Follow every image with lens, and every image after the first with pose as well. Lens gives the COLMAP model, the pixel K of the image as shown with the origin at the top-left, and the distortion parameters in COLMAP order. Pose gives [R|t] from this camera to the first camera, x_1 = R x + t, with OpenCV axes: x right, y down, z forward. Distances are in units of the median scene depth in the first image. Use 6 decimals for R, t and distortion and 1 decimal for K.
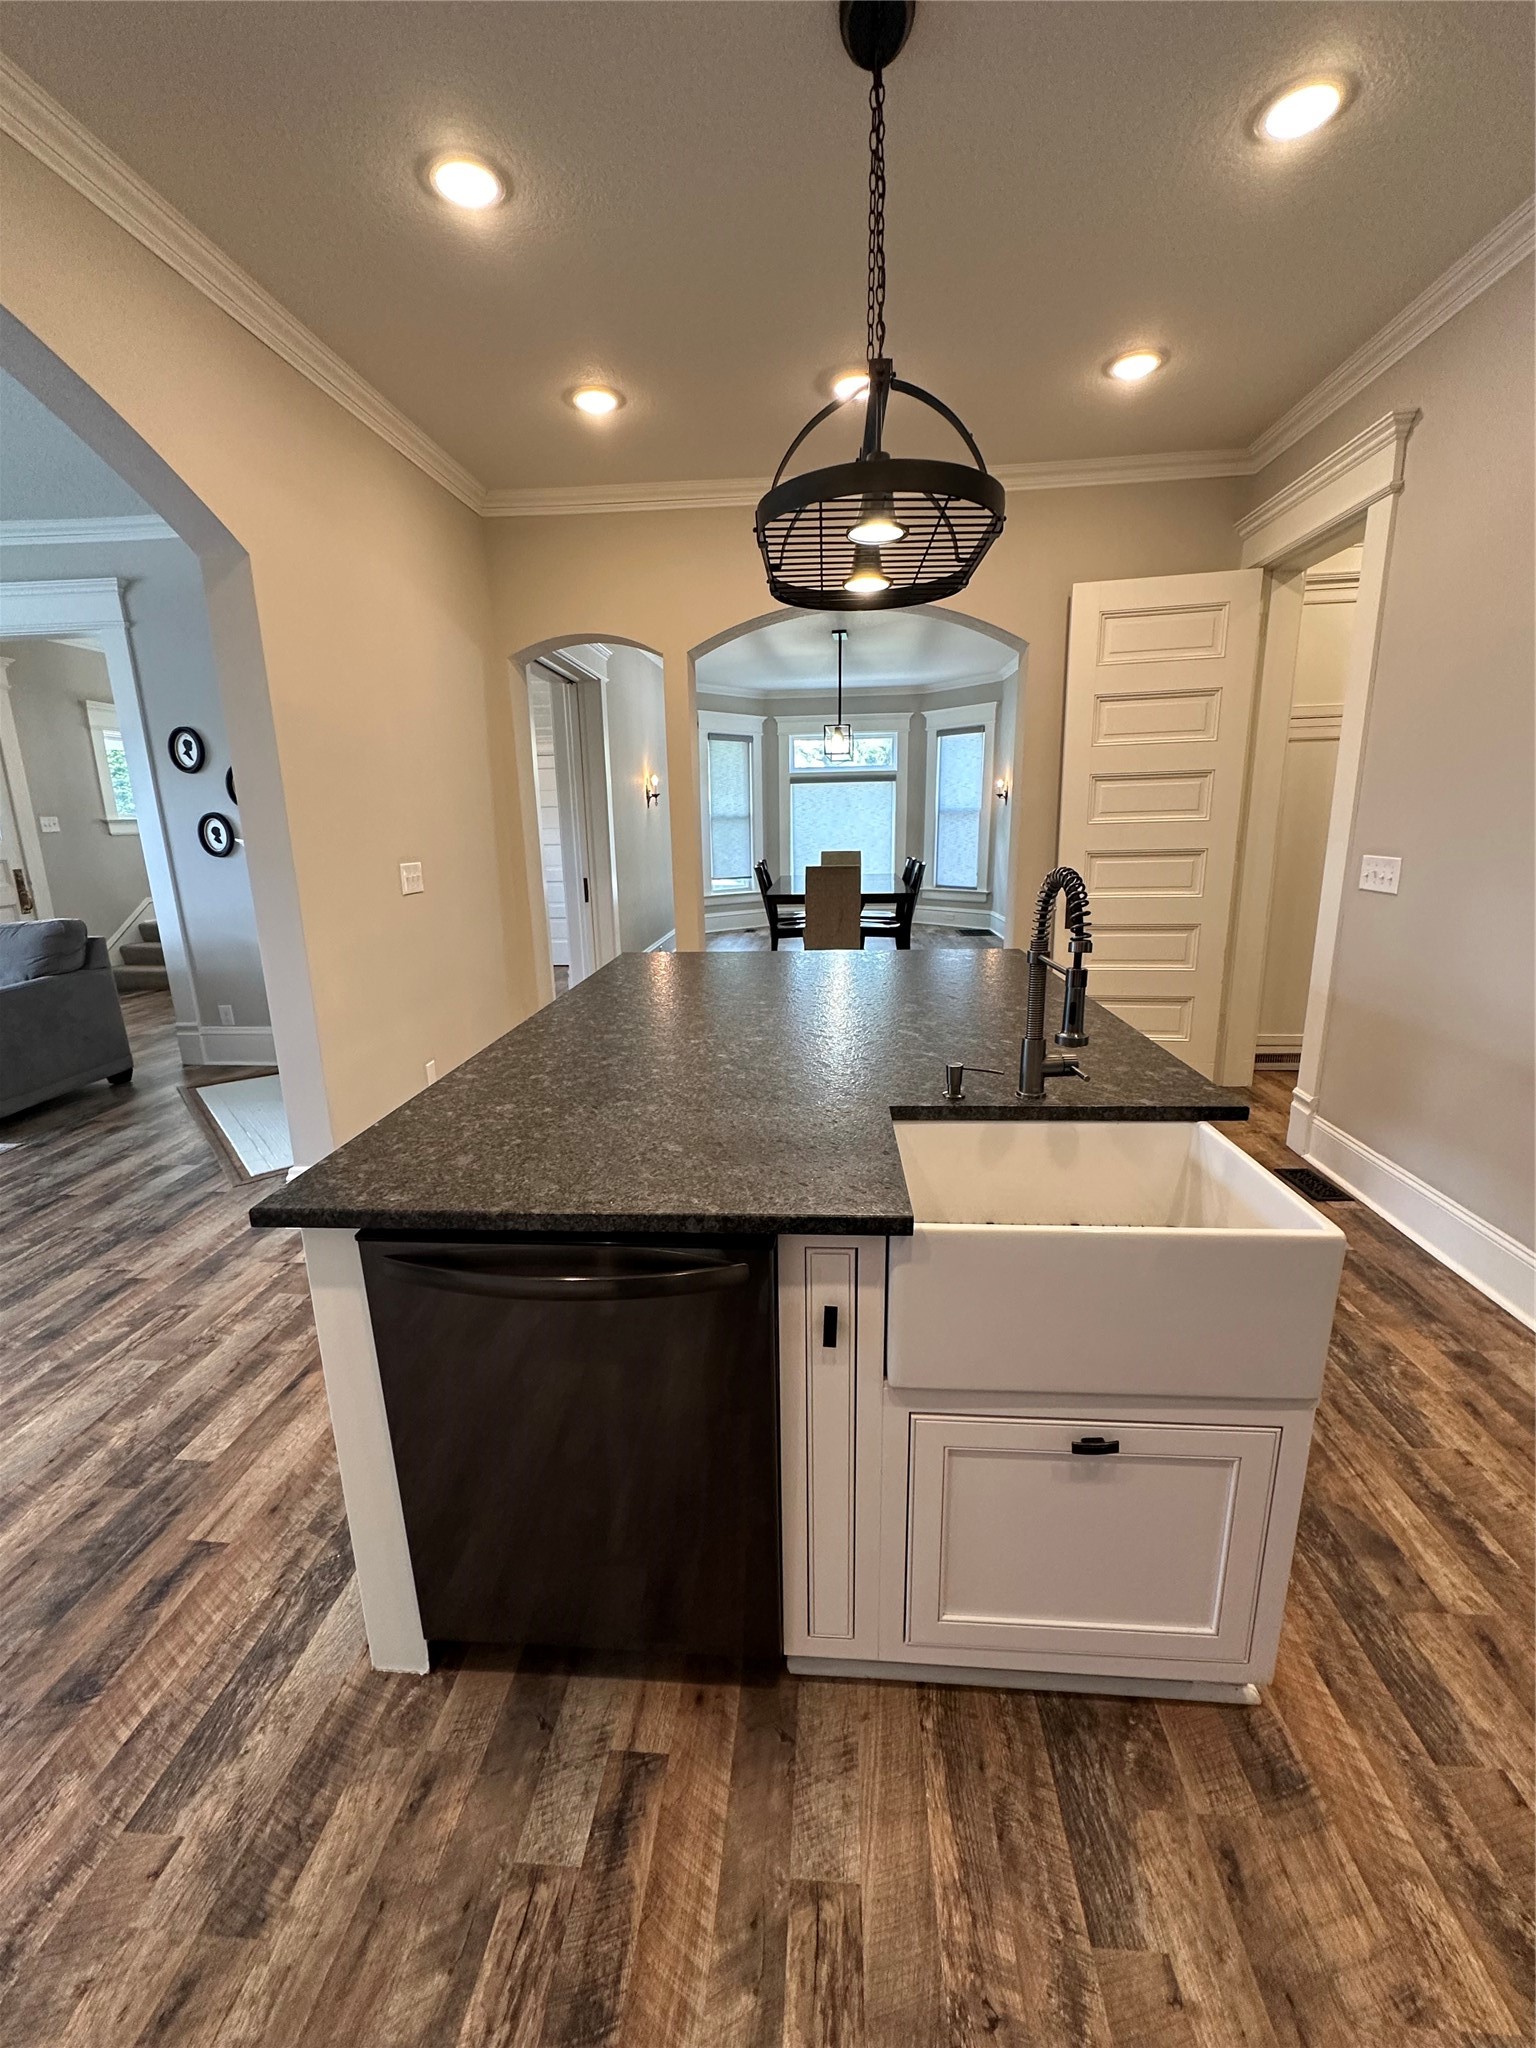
lens RADIAL K [[848.4, 0, 768.5], [0, 848.4, 1021.0], [0, 0, 1]] dist [-0.000045, 0.000254]
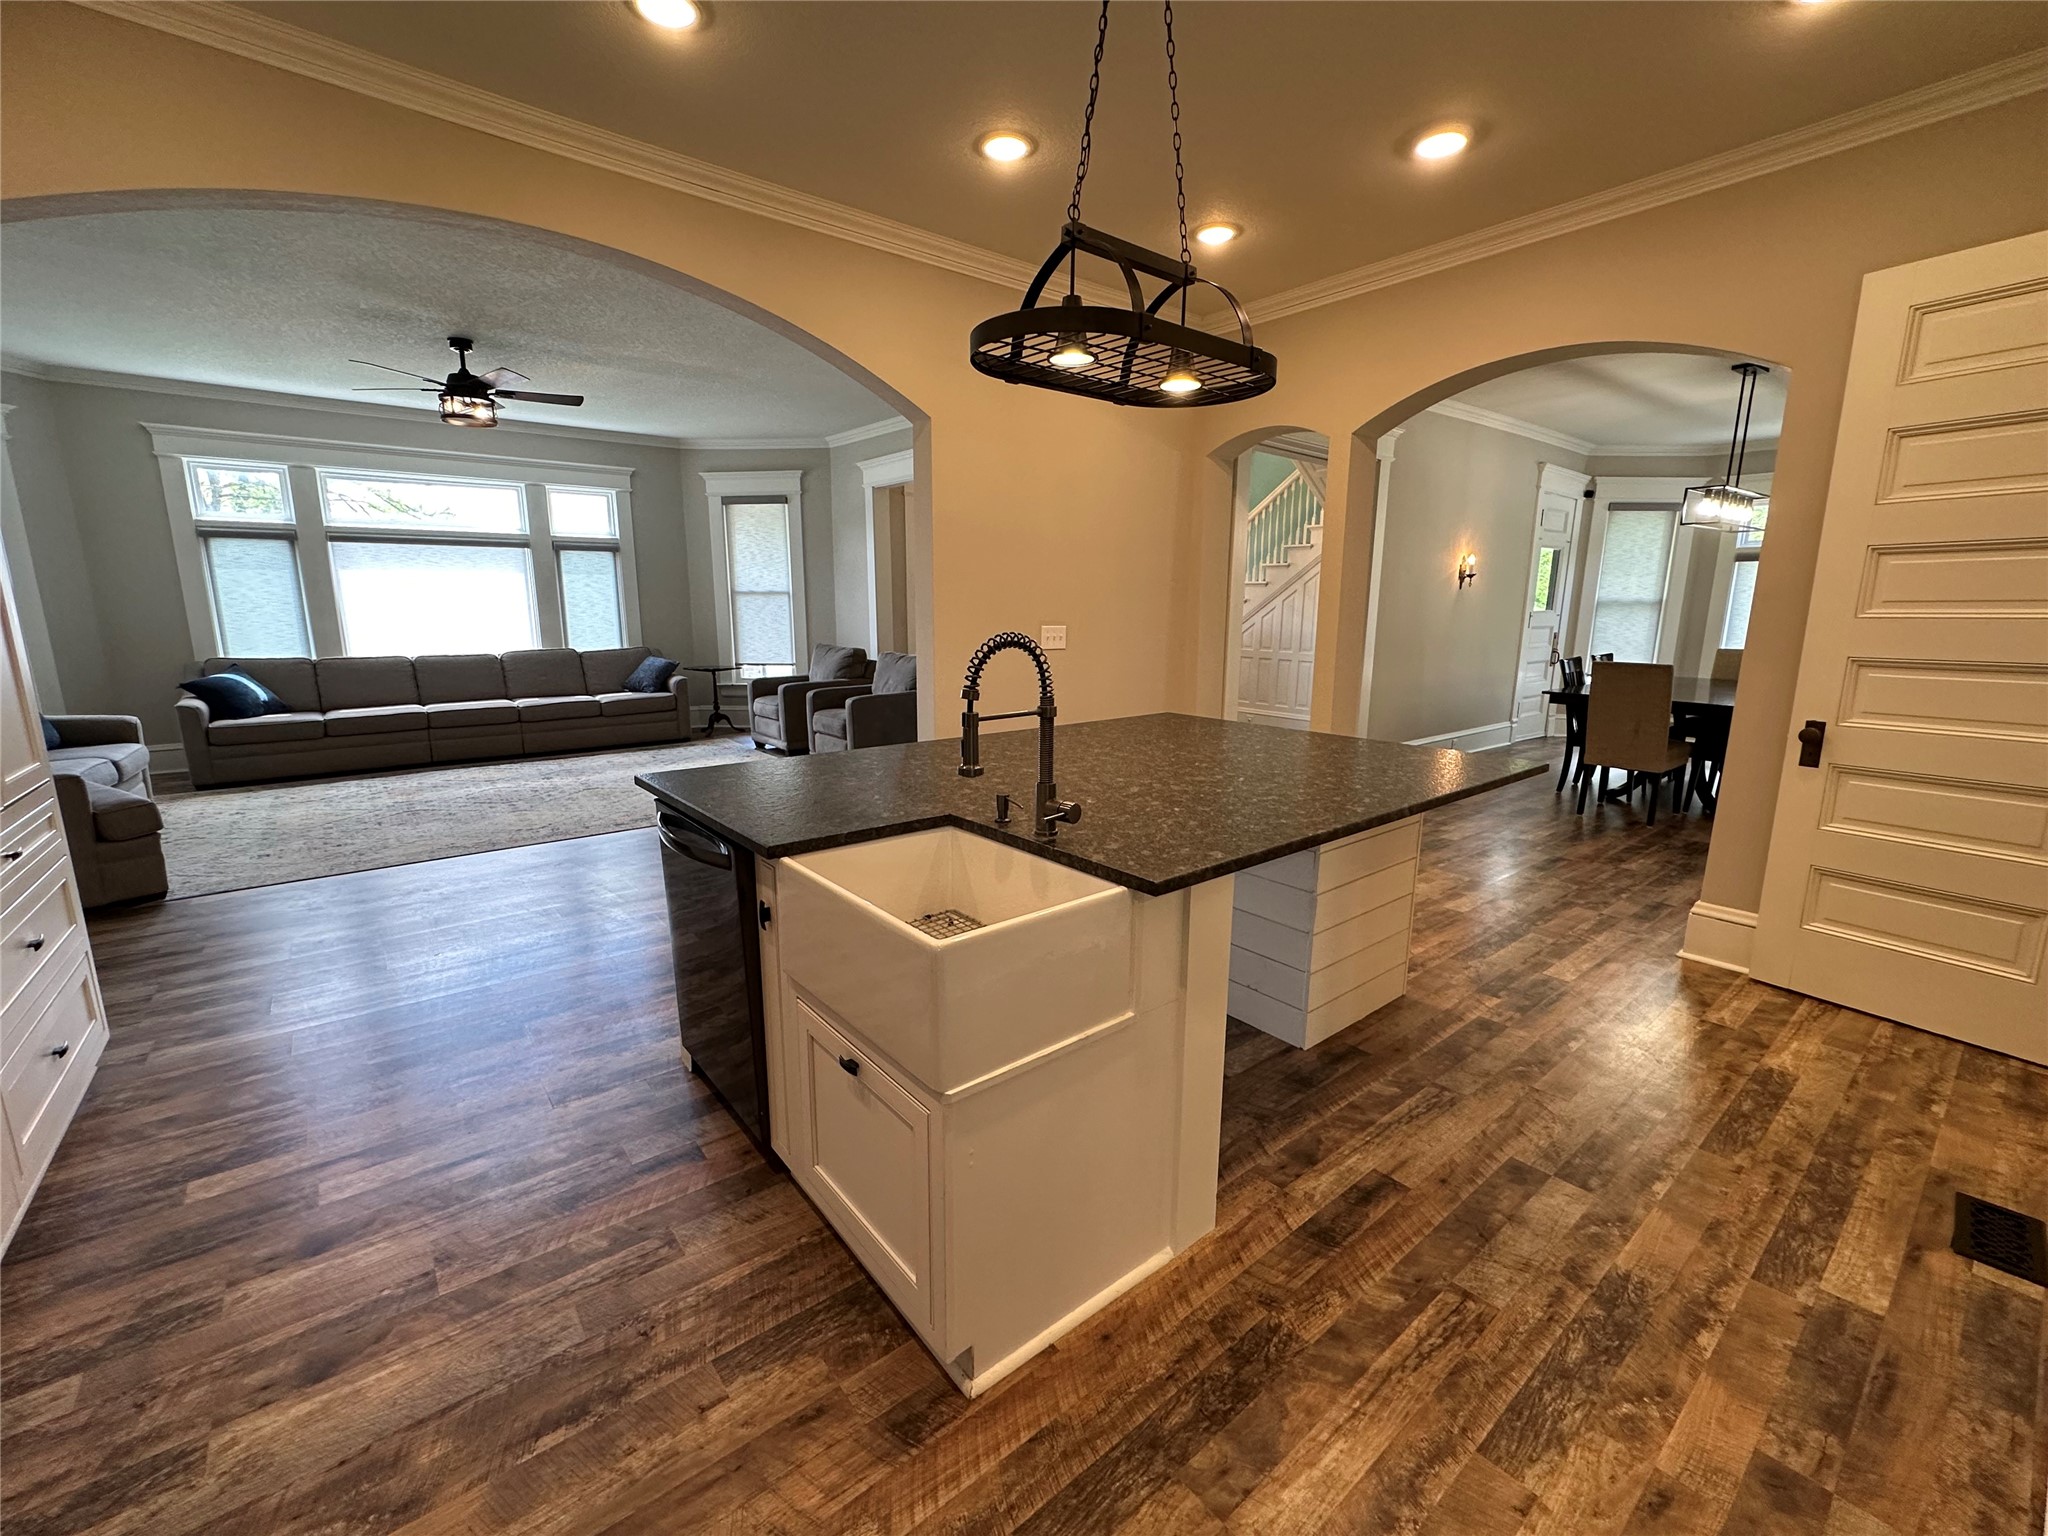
lens RADIAL K [[848.4, 0, 1024.0], [0, 848.4, 768.0], [0, 0, 1]] dist [-0.000045, 0.000254]
pose [[0.685669, 0.163387, -0.709340, 0.528184], [-0.190067, 0.980863, 0.042204, -0.020072], [0.702661, 0.105884, 0.703602, 0.082654]]
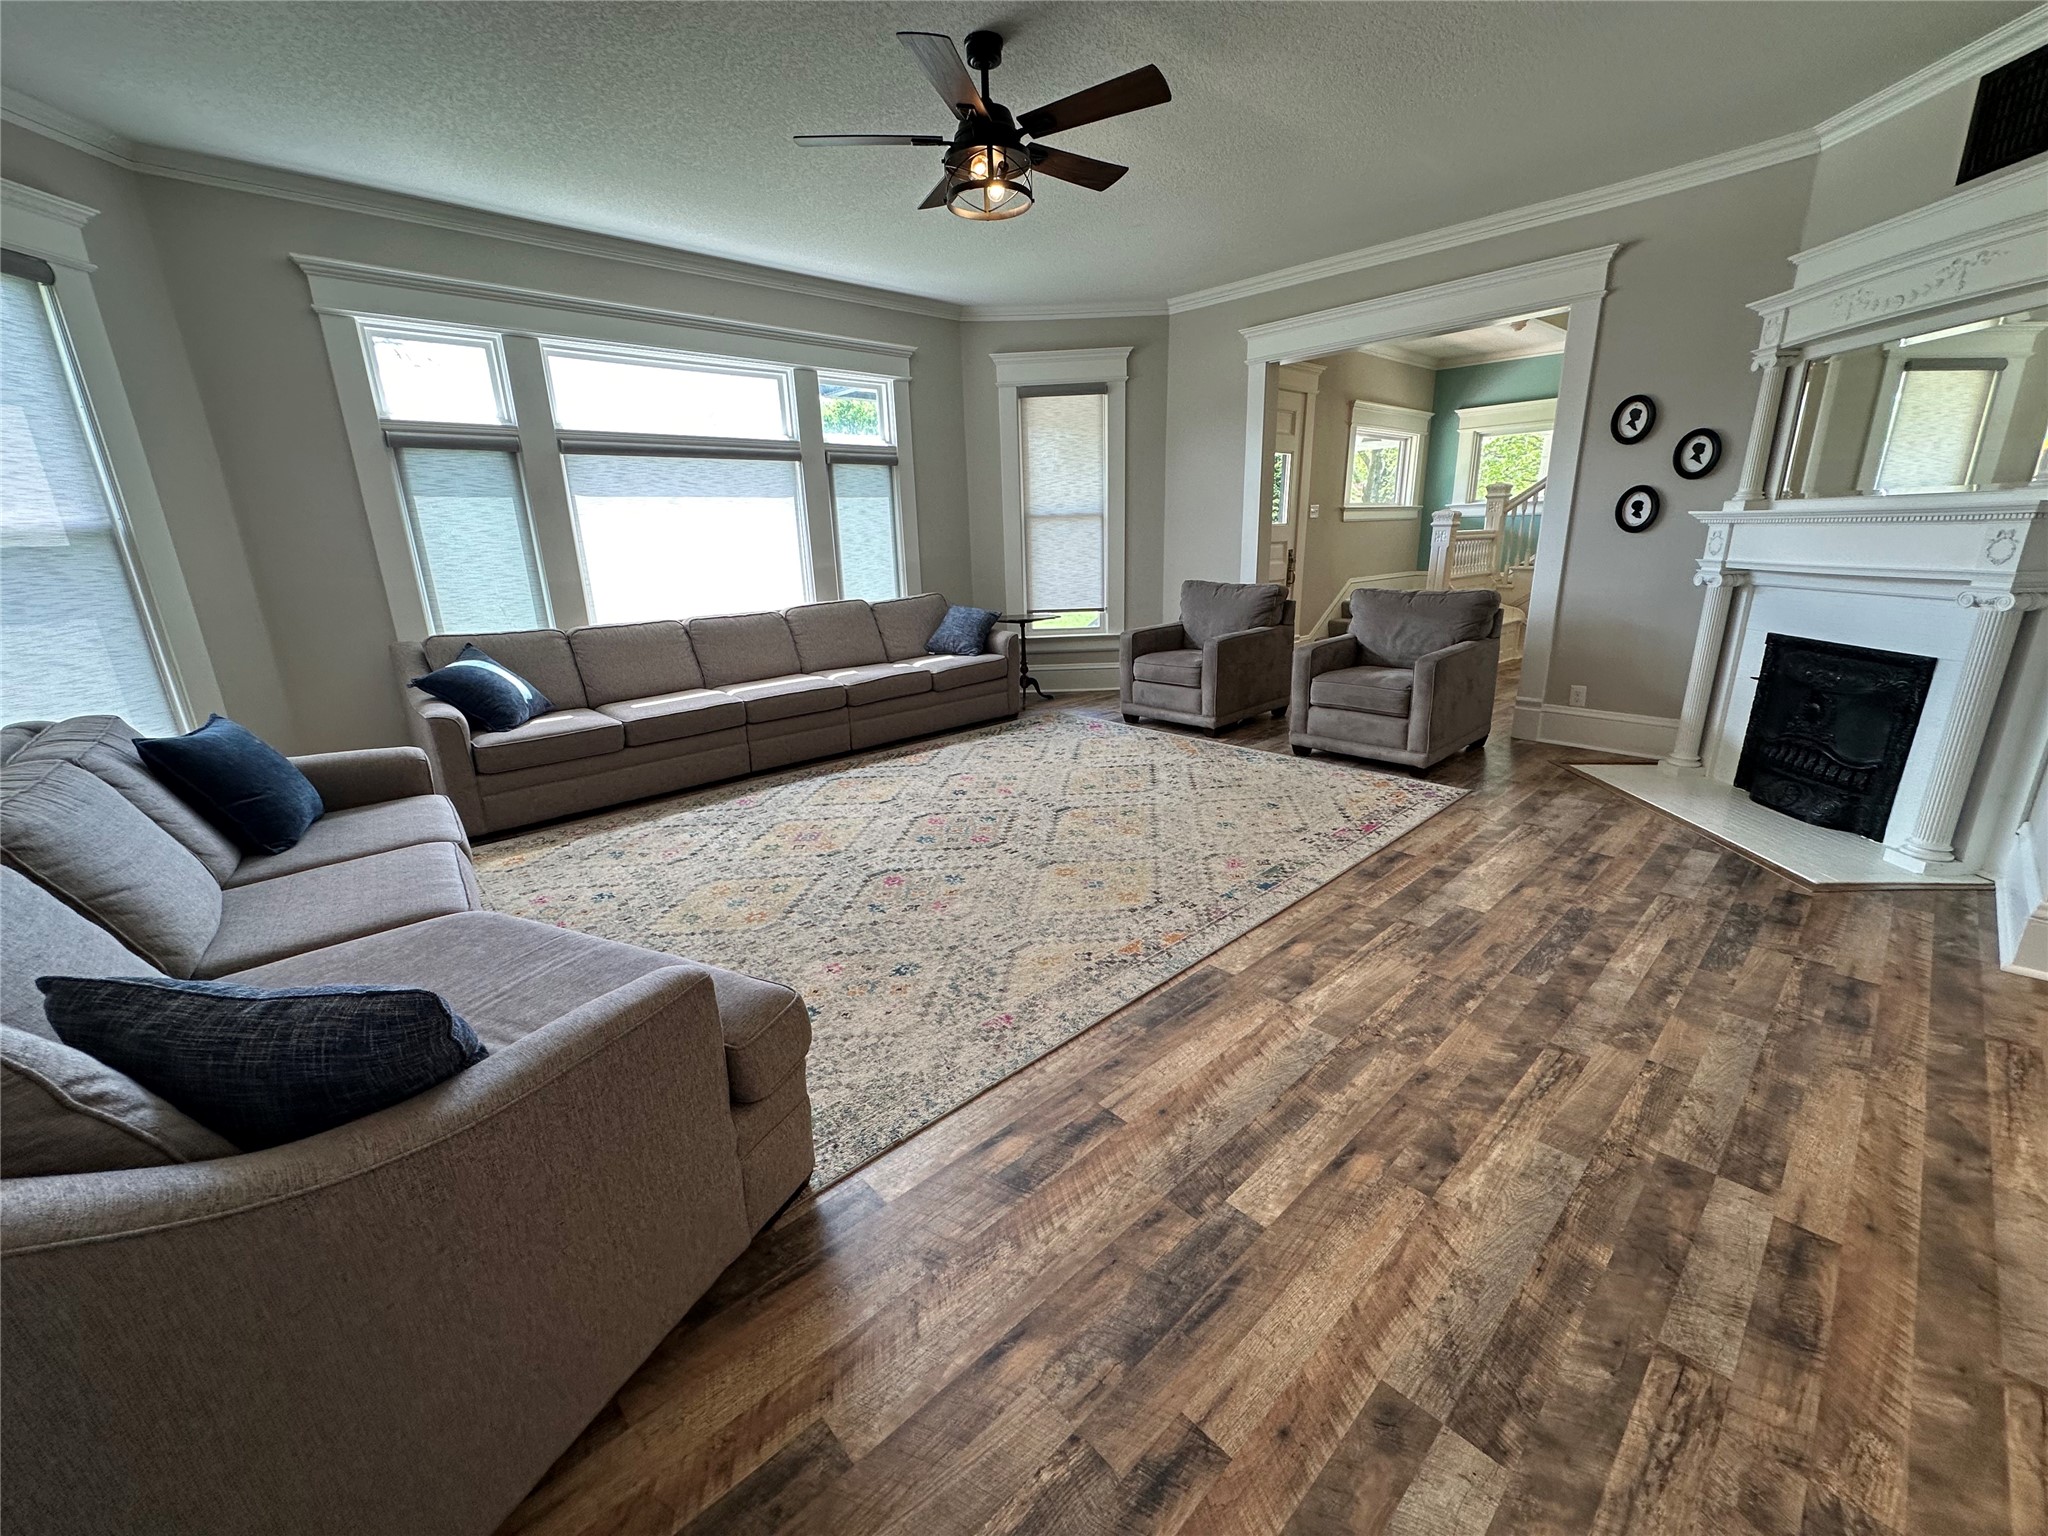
lens RADIAL K [[812.5, 0, 1024.0], [0, 812.5, 768.0], [0, 0, 1]] dist [-0.000738, -0.000095]
pose [[0.731055, 0.189724, -0.655410, -0.714759], [-0.148319, 0.981782, 0.118763, 0.089136], [0.666003, 0.010388, 0.745877, -0.208975]]
